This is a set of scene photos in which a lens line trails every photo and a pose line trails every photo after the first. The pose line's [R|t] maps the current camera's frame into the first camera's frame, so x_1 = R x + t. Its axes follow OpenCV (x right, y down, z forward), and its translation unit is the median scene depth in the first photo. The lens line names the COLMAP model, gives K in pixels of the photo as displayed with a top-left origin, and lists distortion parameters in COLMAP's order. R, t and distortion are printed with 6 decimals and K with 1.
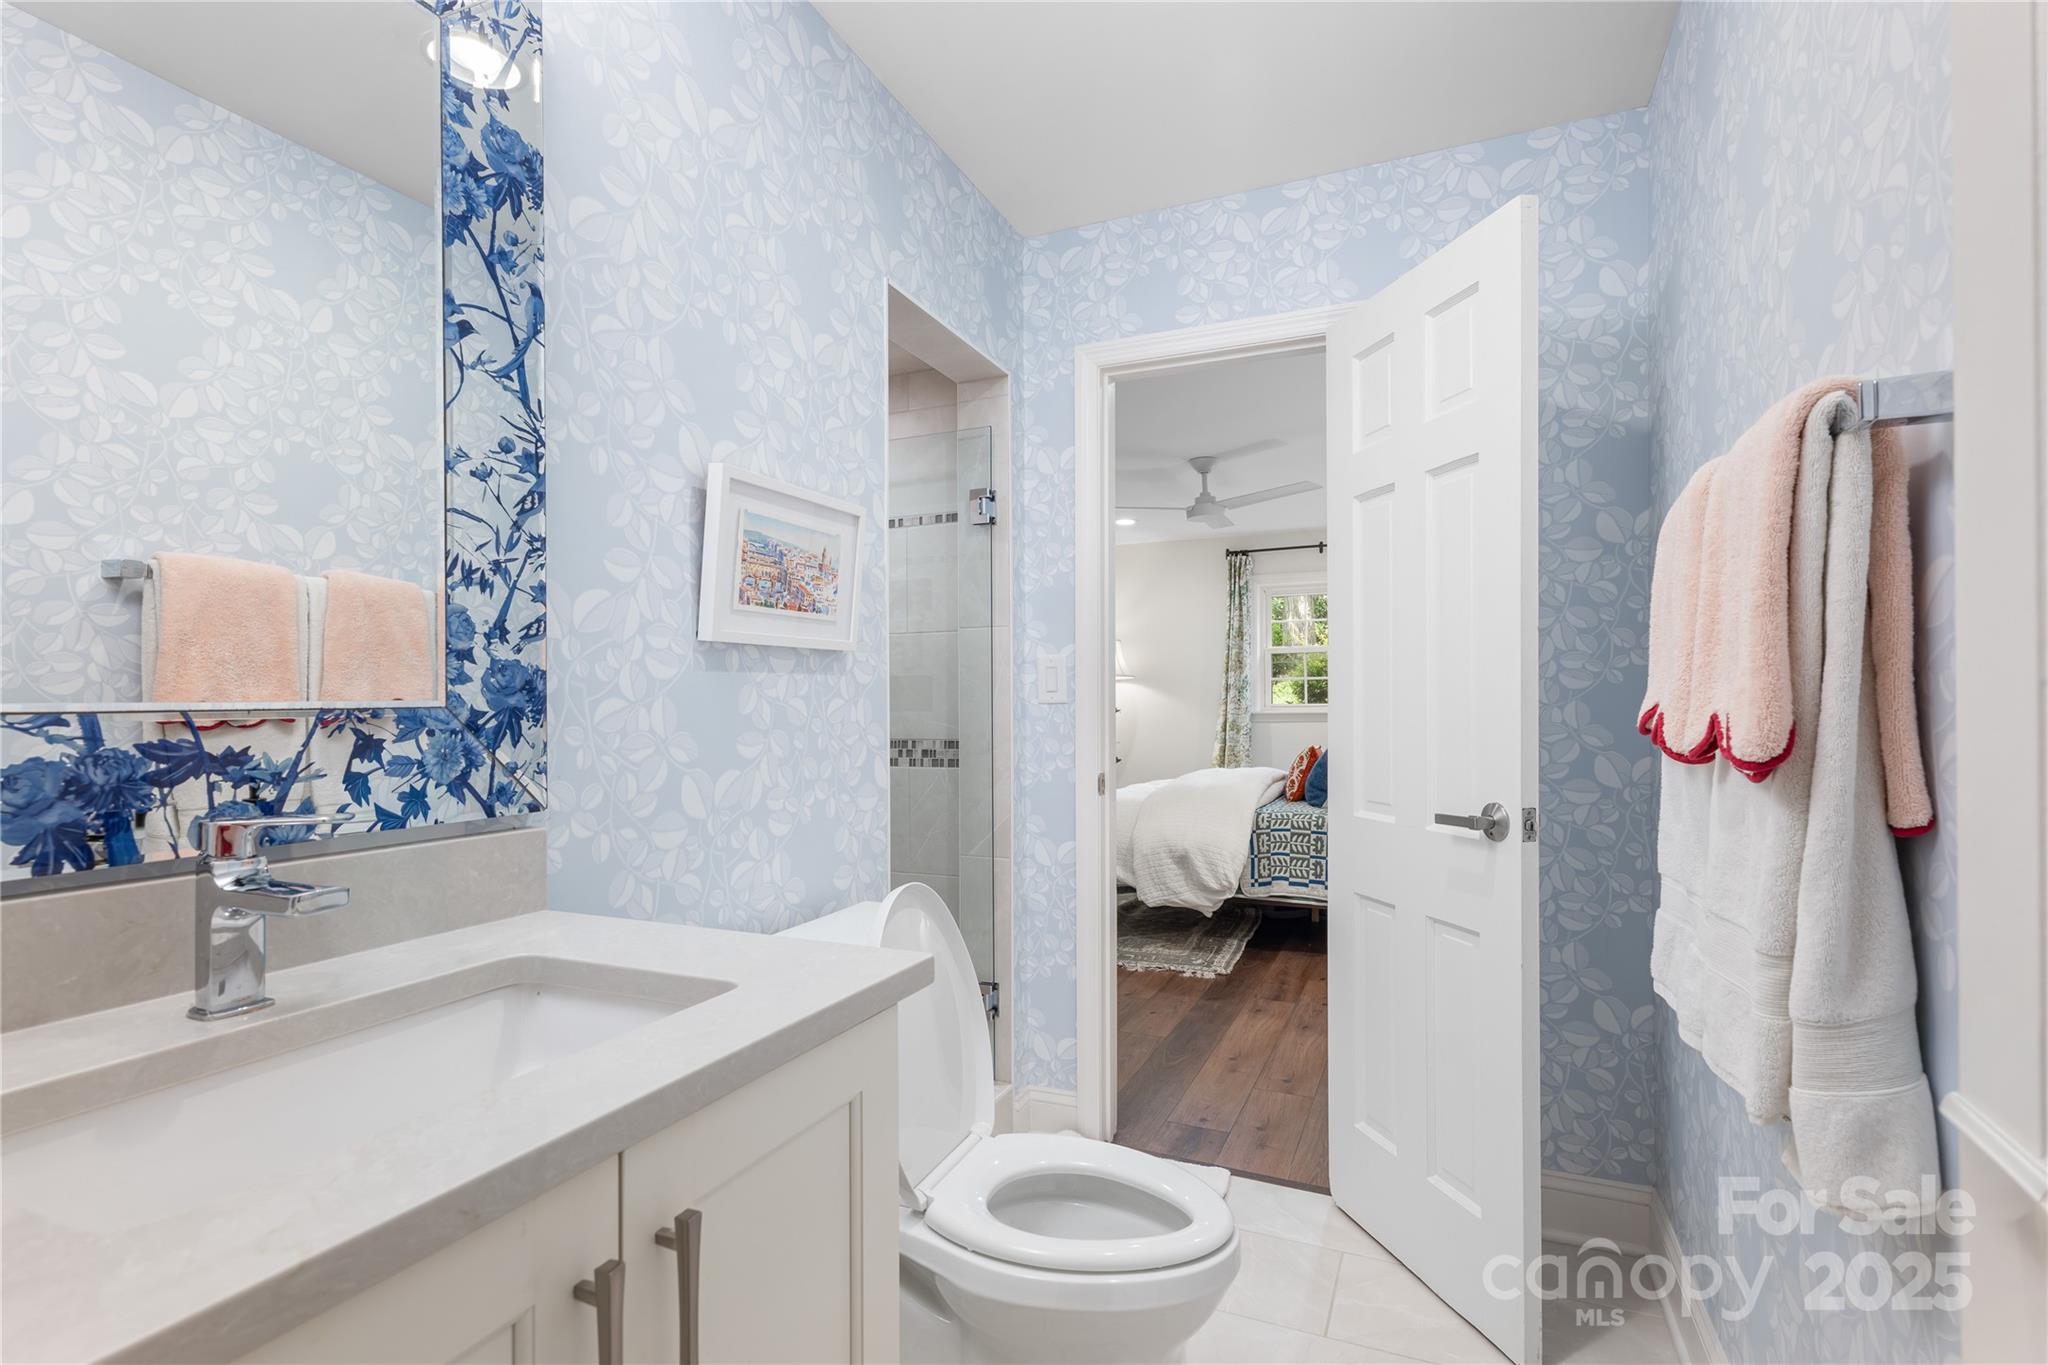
lens RADIAL K [[974.0, 0, 1024.5], [0, 974.0, 690.0], [0, 0, 1]] dist [0.012809, 0.000040]
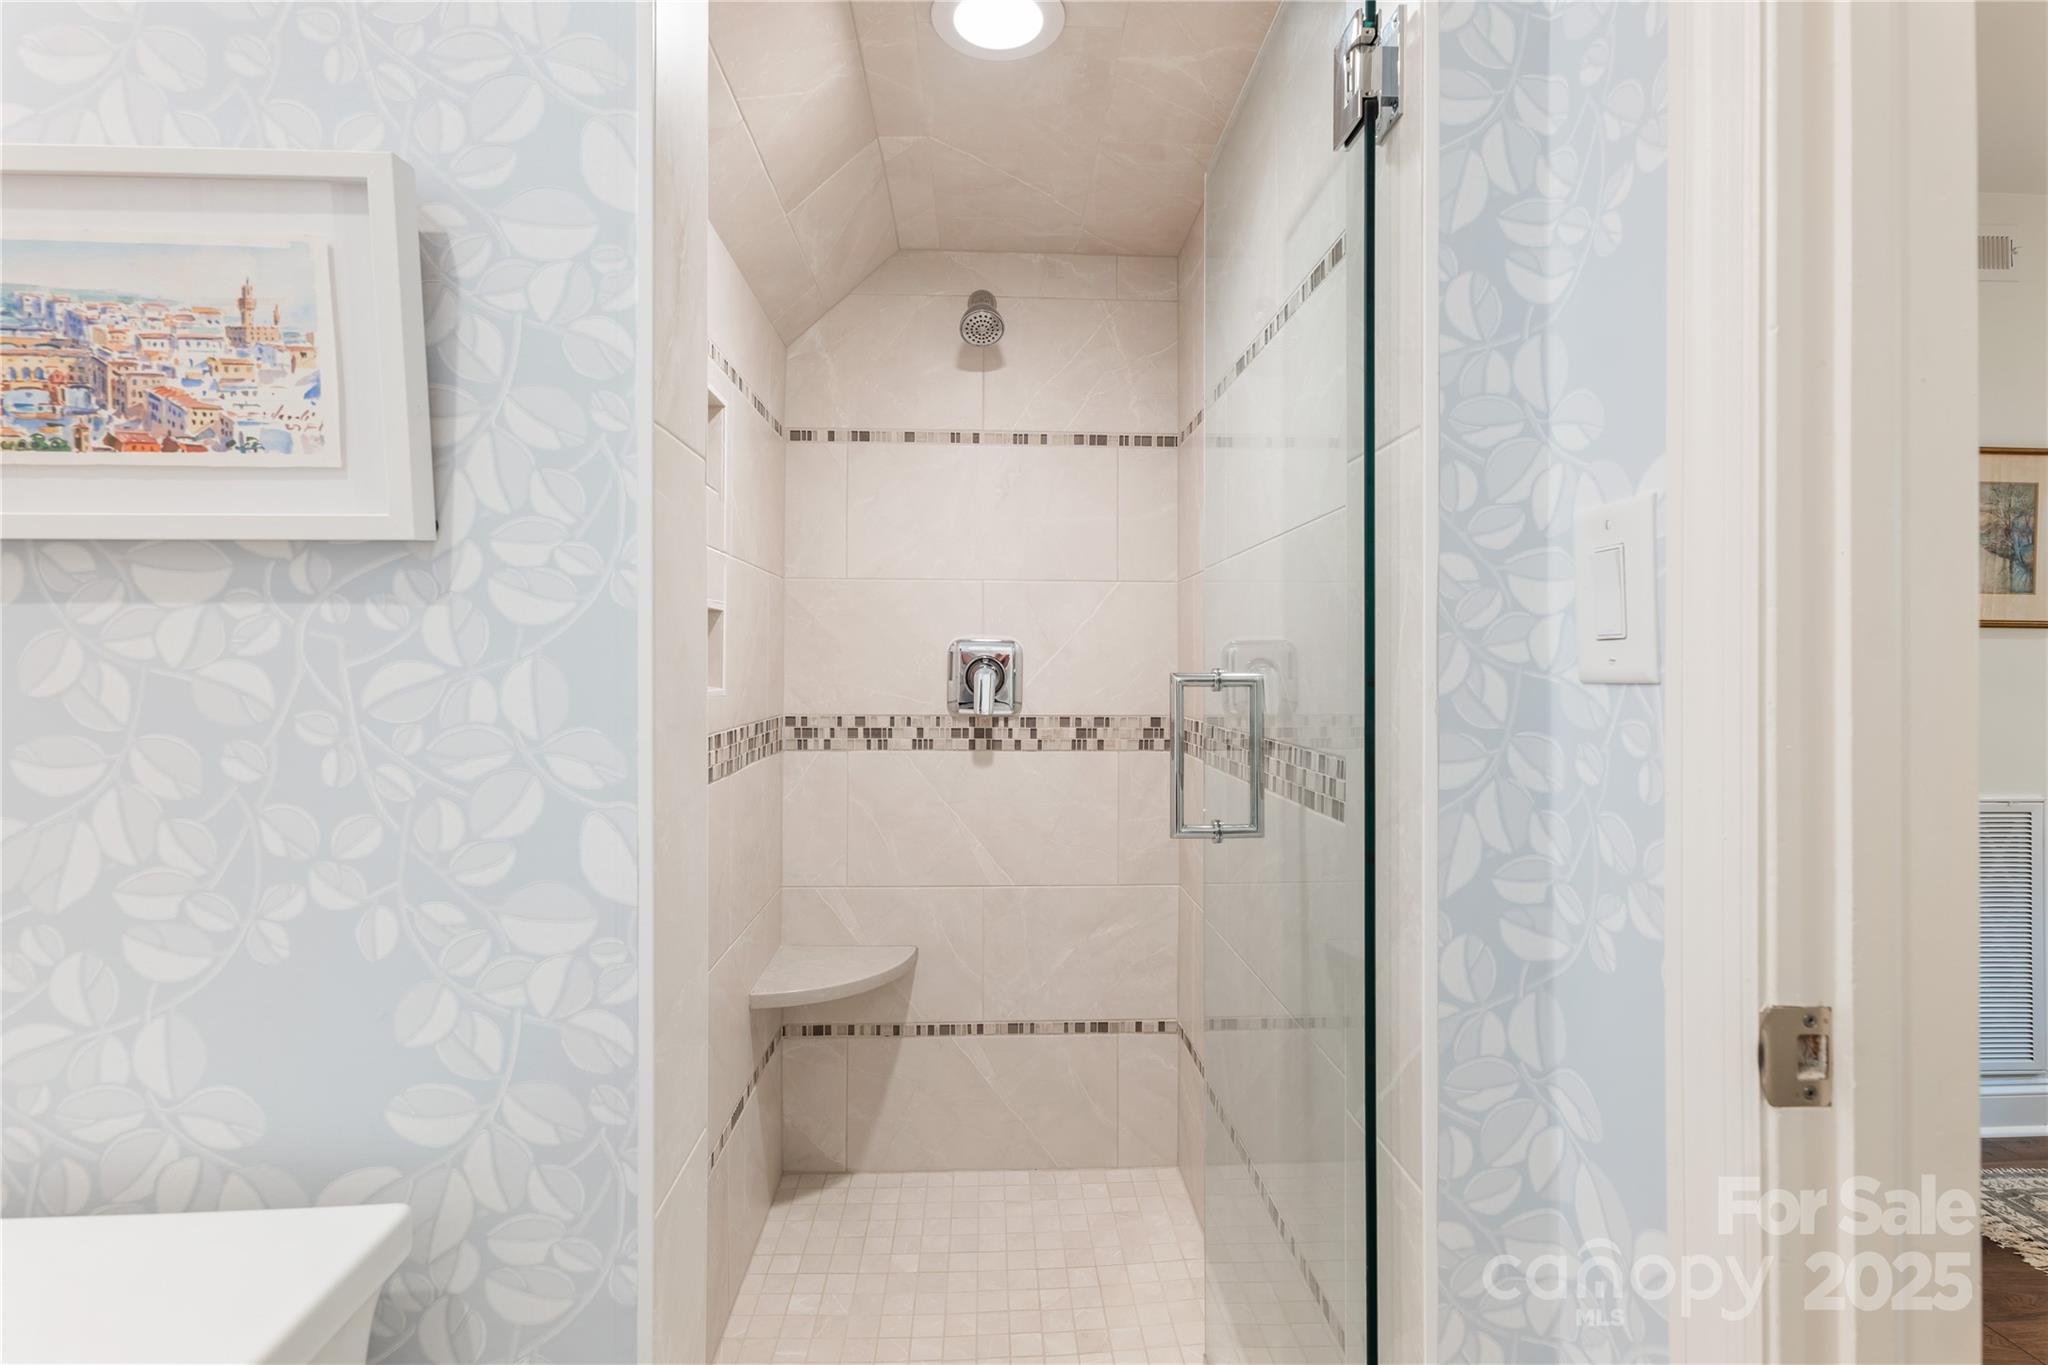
lens RADIAL K [[1355.0, 0, 1030.7], [0, 1355.0, 672.6], [0, 0, 1]] dist [0.023212, -0.001964]
pose [[0.456121, 0.007065, -0.889890, 0.437288], [0.006130, 0.999920, 0.011081, 0.008871], [0.889897, -0.010509, 0.456041, 1.015176]]
